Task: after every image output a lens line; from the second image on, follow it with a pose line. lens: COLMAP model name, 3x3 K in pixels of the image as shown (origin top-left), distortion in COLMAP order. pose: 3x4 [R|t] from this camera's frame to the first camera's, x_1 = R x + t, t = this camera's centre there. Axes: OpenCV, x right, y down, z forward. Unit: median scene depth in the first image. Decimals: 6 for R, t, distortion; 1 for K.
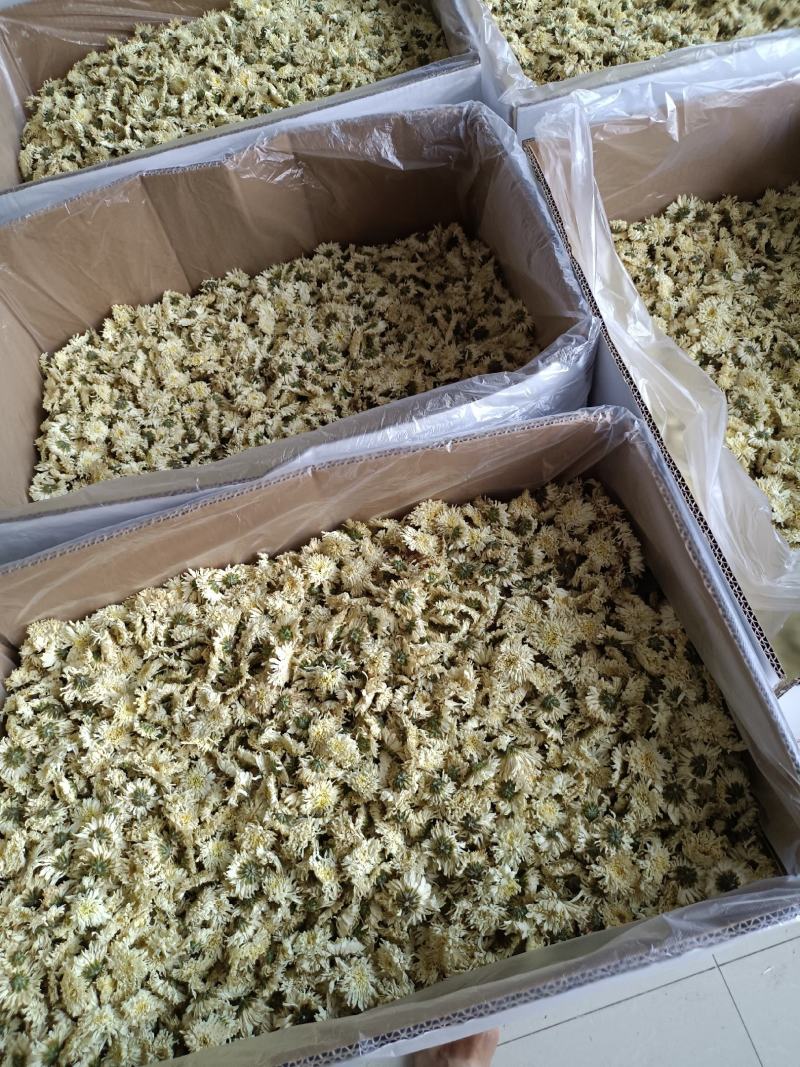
lens RADIAL K [[810.5, 0, 397.2], [0, 810.5, 520.2], [0, 0, 1]] dist [0.048359, -0.062135]
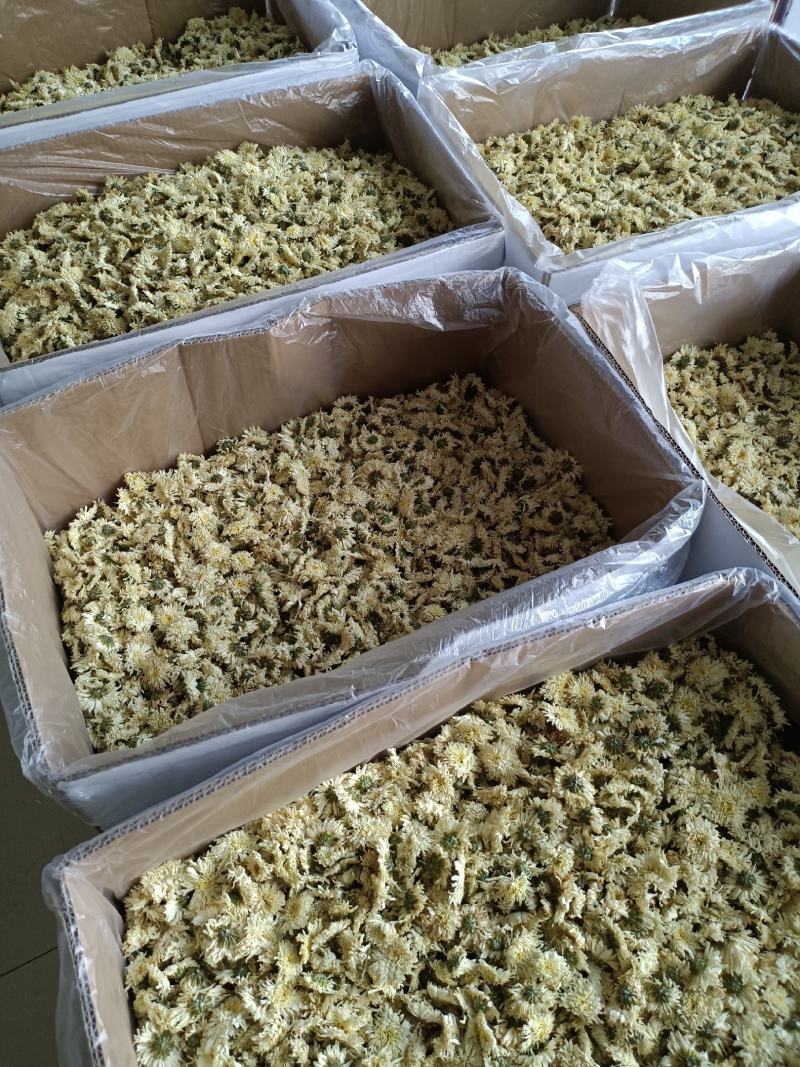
lens RADIAL K [[810.5, 0, 397.2], [0, 810.5, 520.2], [0, 0, 1]] dist [0.048359, -0.062135]
pose [[0.973445, -0.074343, 0.216514, -0.286055], [0.096193, 0.991085, -0.092180, -0.109694], [-0.207731, 0.110559, 0.971918, 0.057176]]
